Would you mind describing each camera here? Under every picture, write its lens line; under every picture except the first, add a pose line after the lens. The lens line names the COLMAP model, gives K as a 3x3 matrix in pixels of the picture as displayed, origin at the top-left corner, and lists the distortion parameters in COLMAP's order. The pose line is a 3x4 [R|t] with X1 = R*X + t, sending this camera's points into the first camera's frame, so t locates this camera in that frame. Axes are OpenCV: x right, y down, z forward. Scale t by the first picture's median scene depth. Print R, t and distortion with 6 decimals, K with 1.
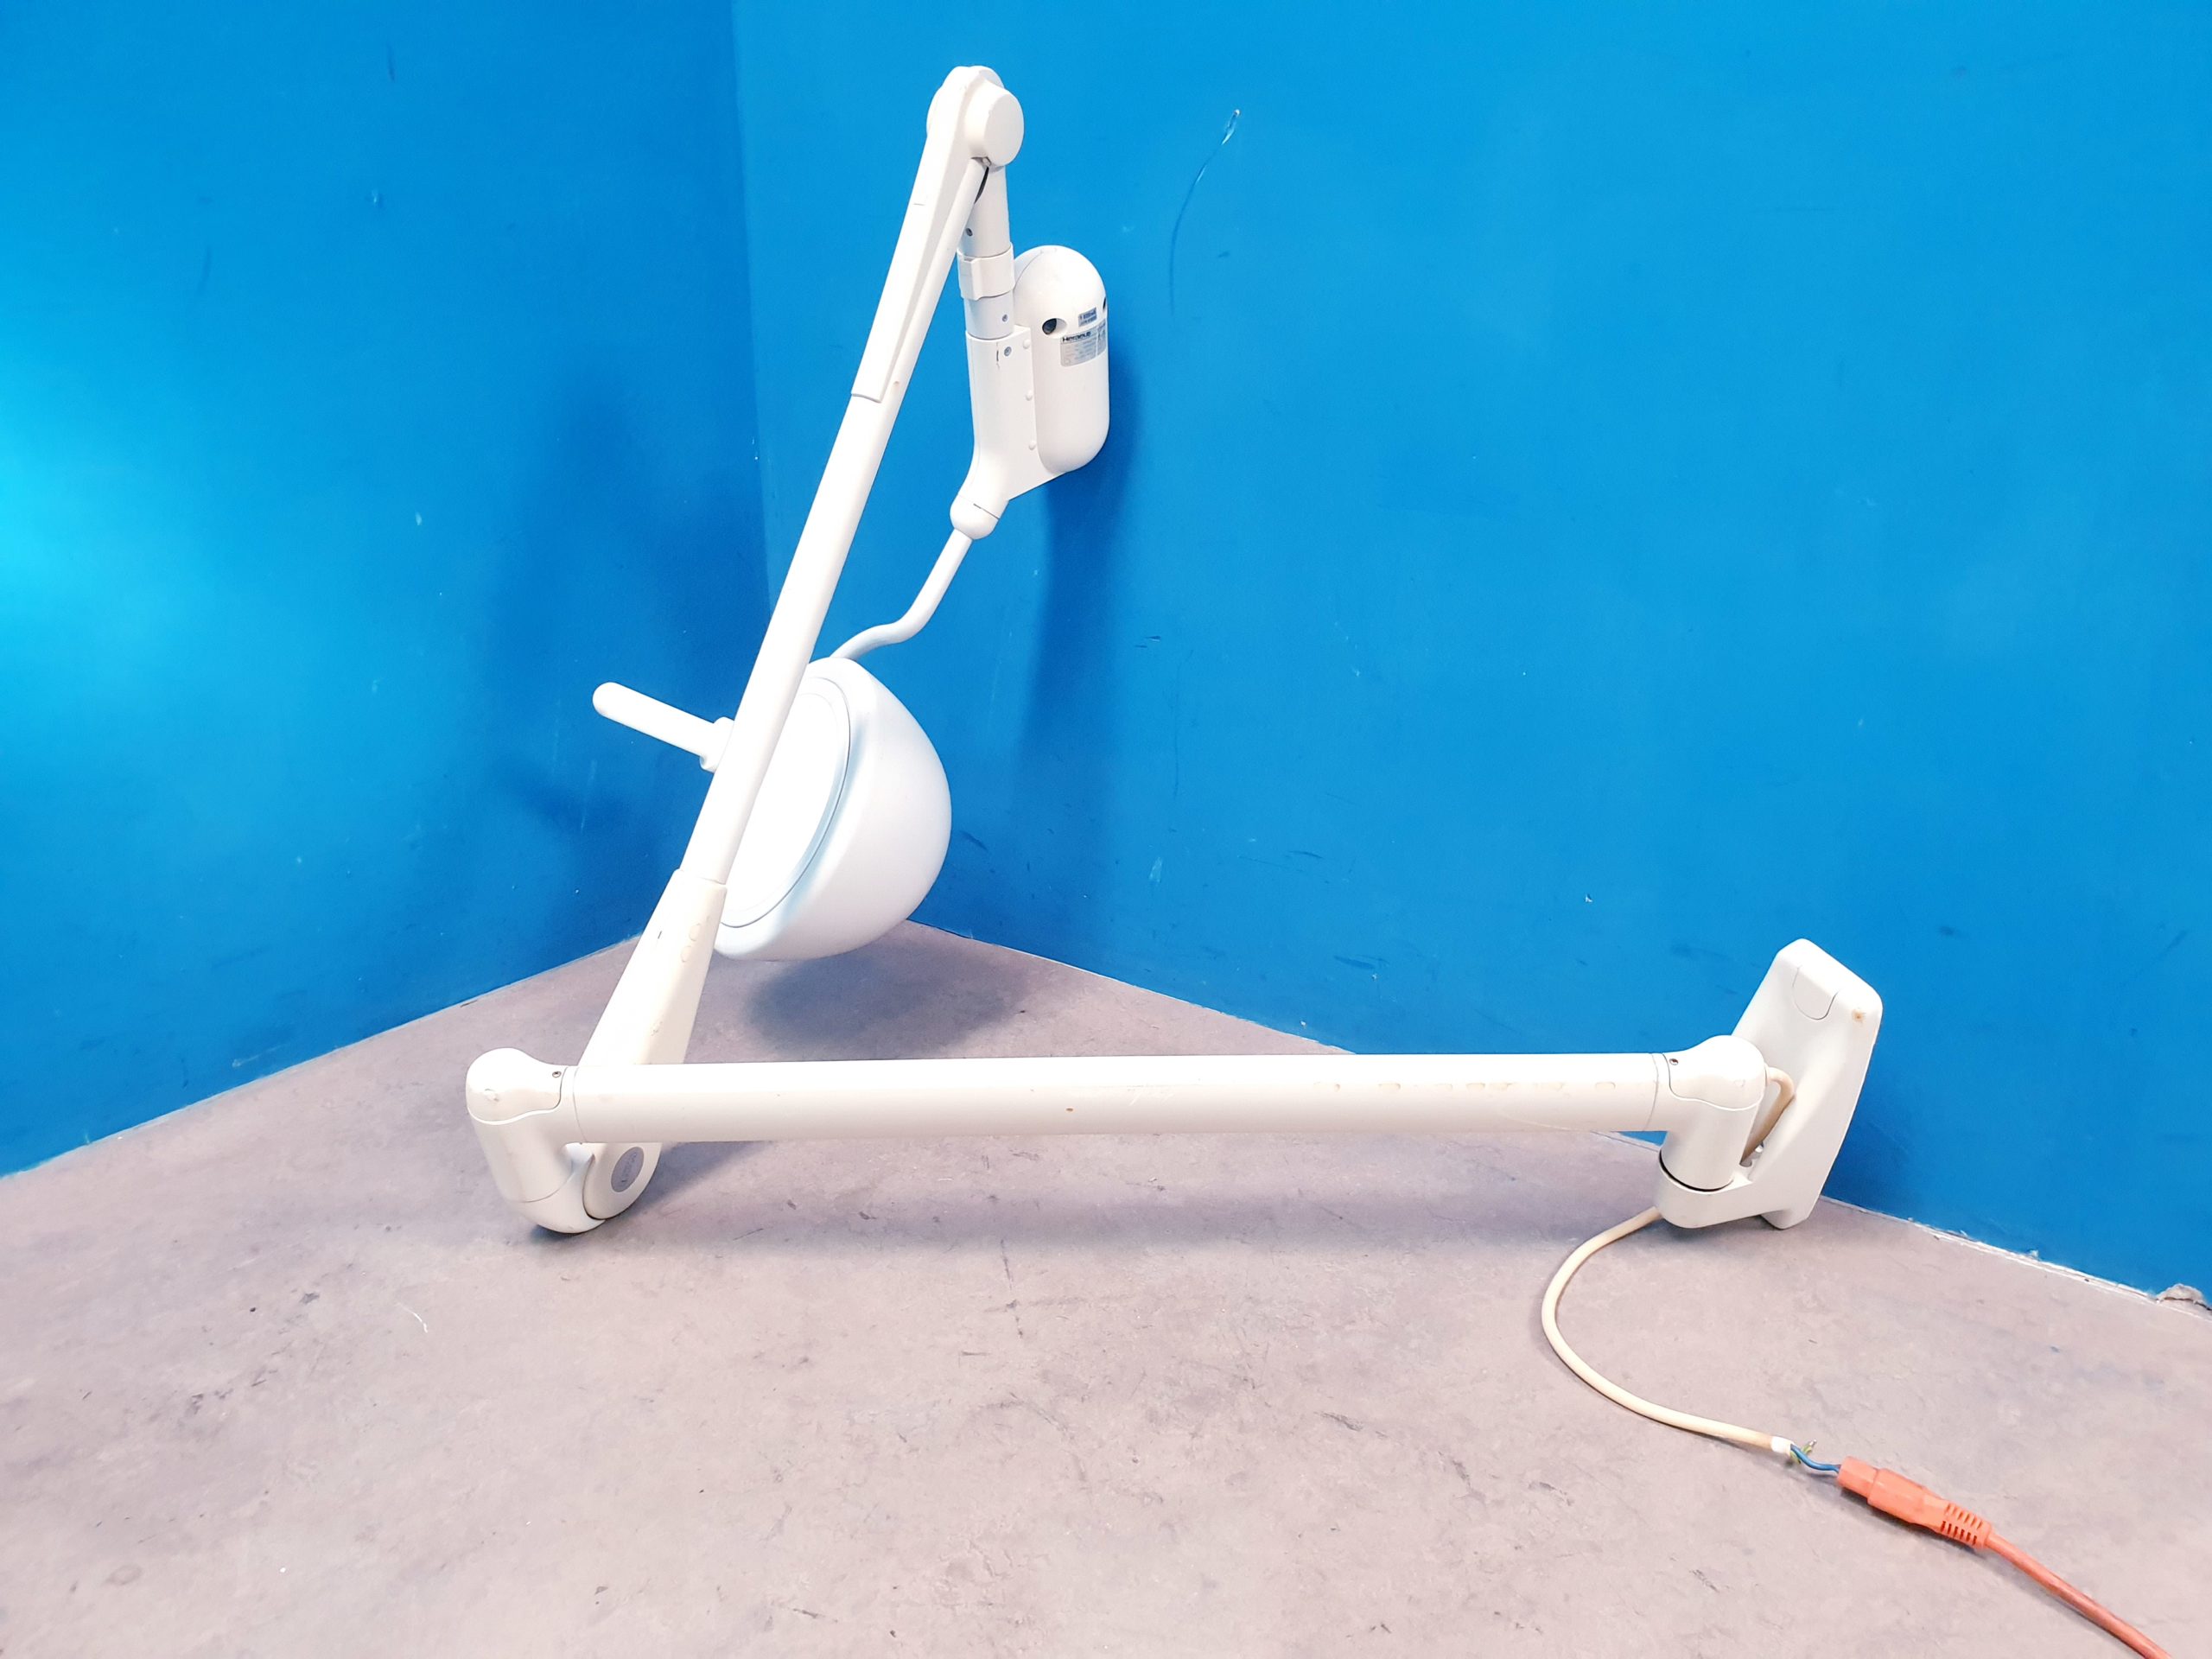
lens RADIAL K [[1779.0, 0, 1108.4], [0, 1779.0, 829.2], [0, 0, 1]] dist [0.007698, -0.000511]
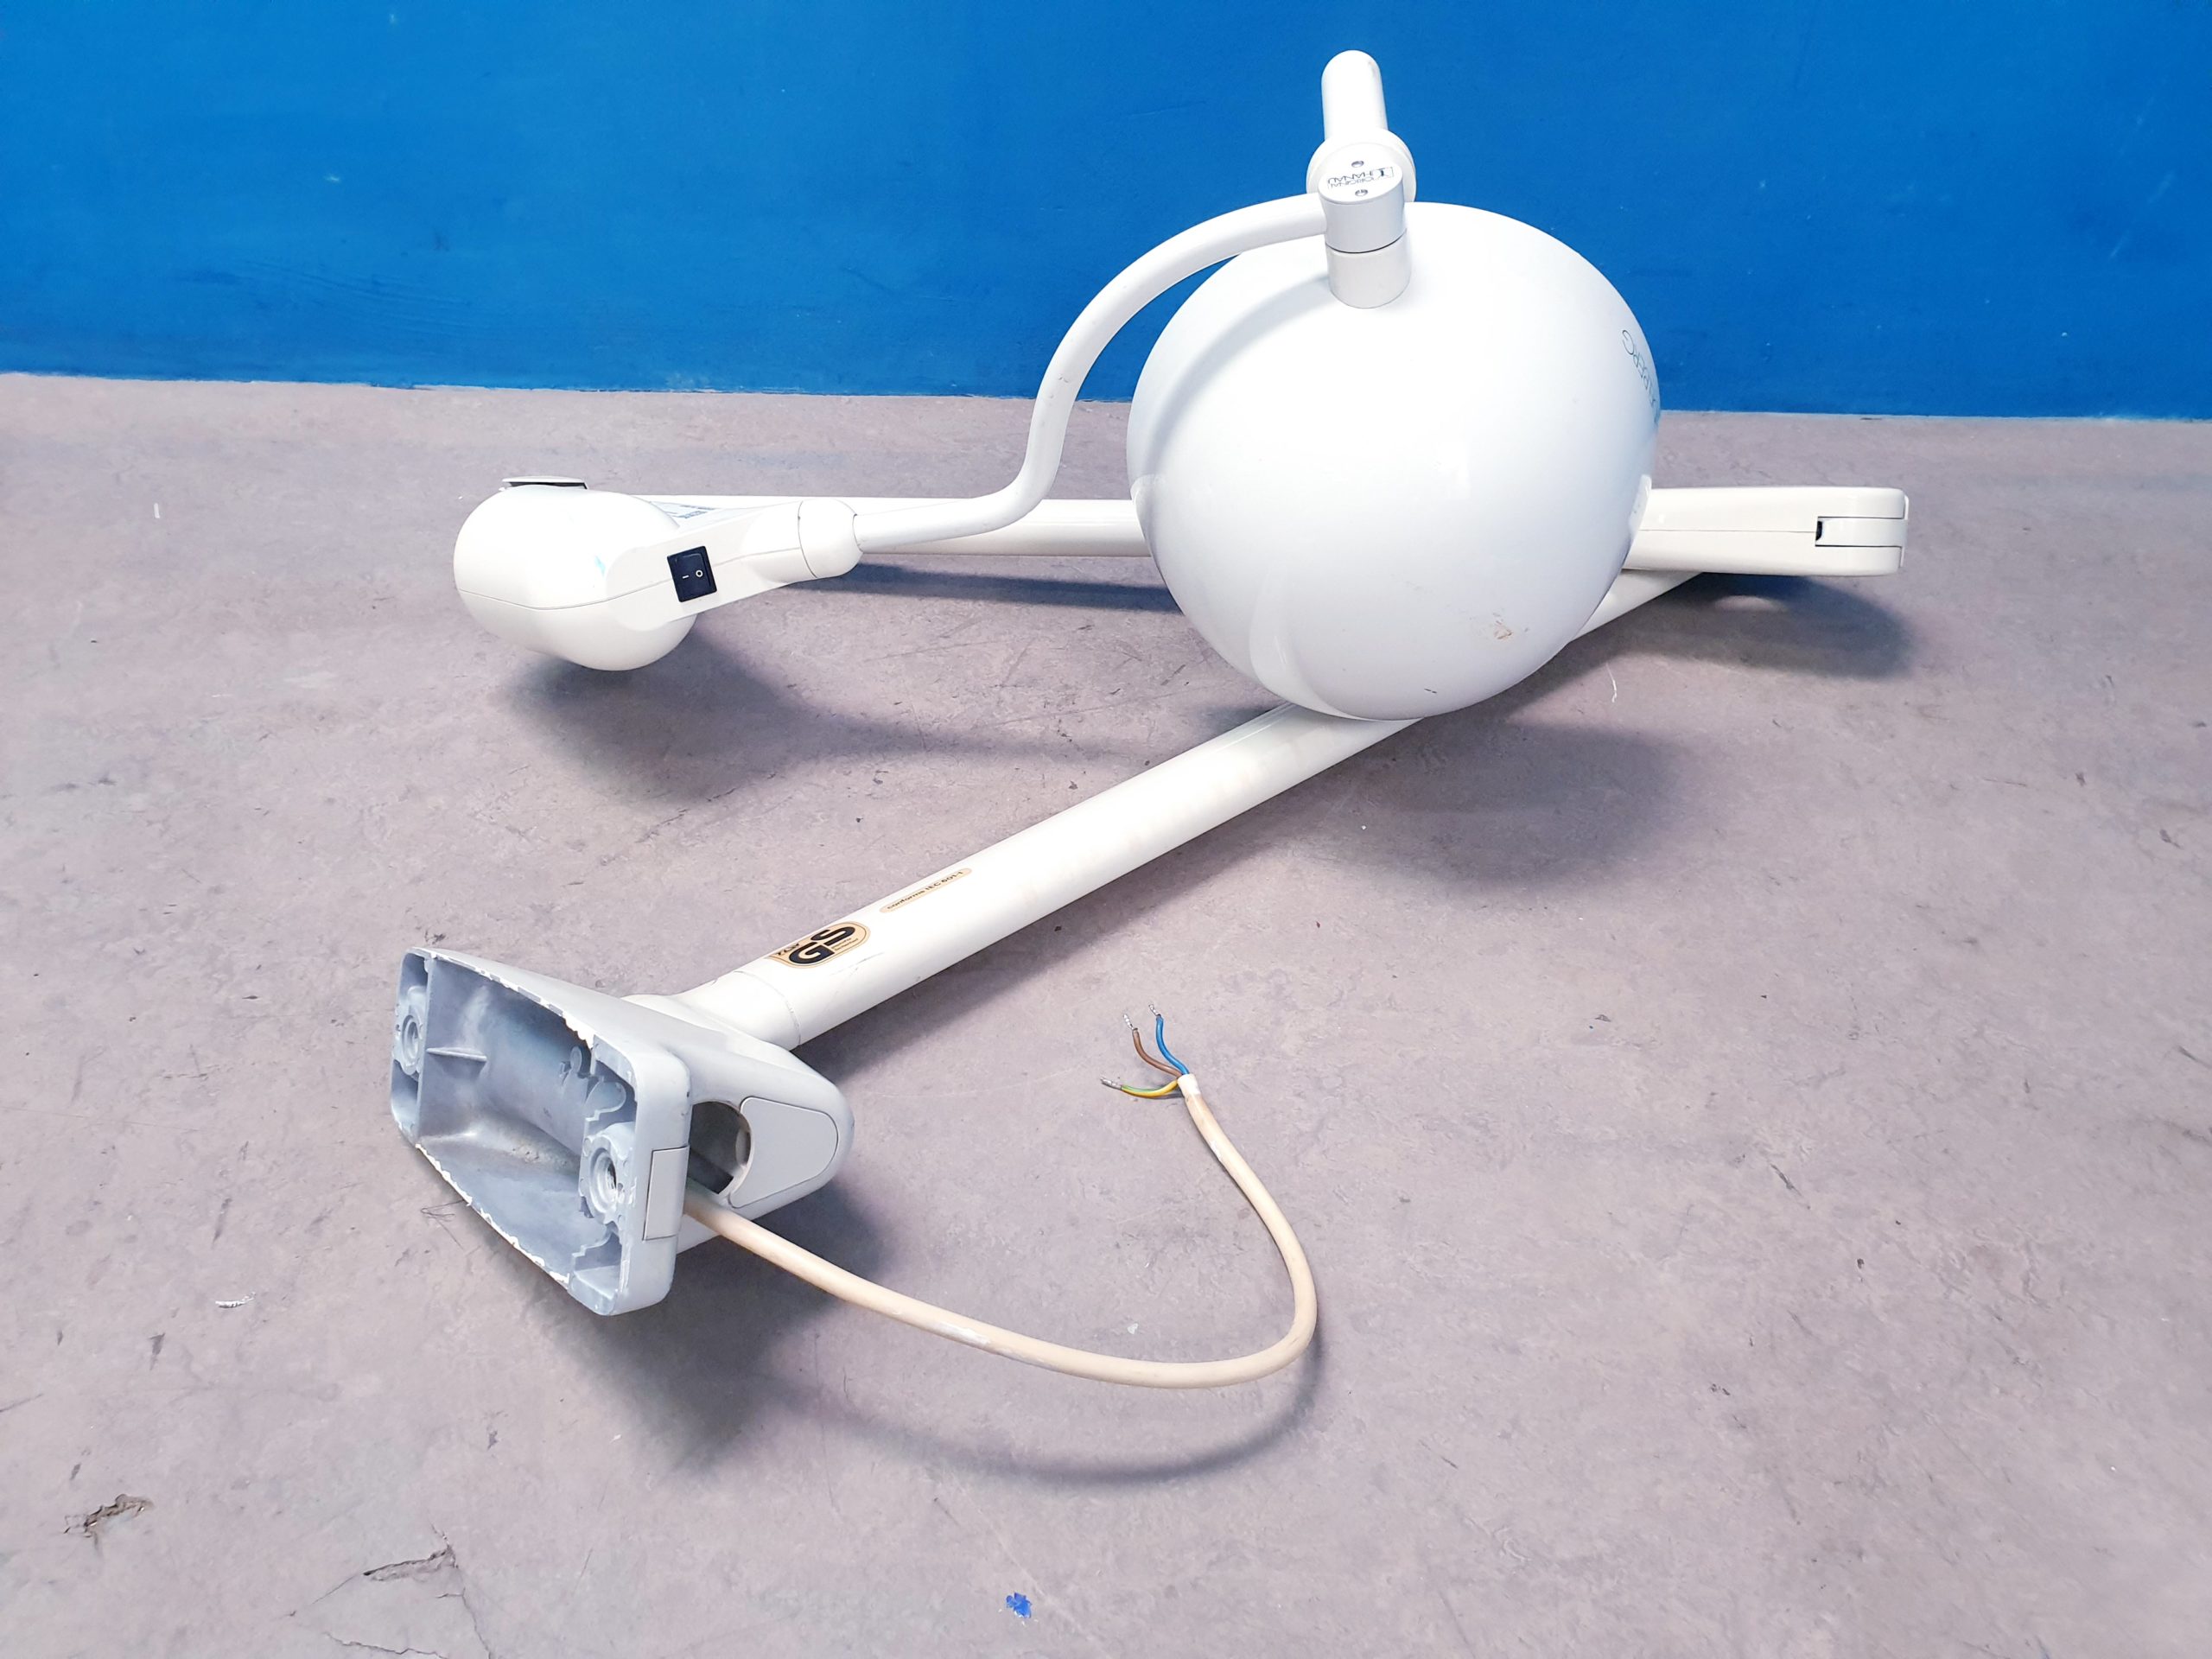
lens RADIAL K [[1779.0, 0, 1107.7], [0, 1779.0, 823.0], [0, 0, 1]] dist [0.007698, -0.000511]
pose [[0.619230, 0.484534, -0.617884, 0.061678], [-0.294390, 0.872766, 0.389376, 0.066871], [0.727934, -0.059215, 0.683085, 0.213762]]
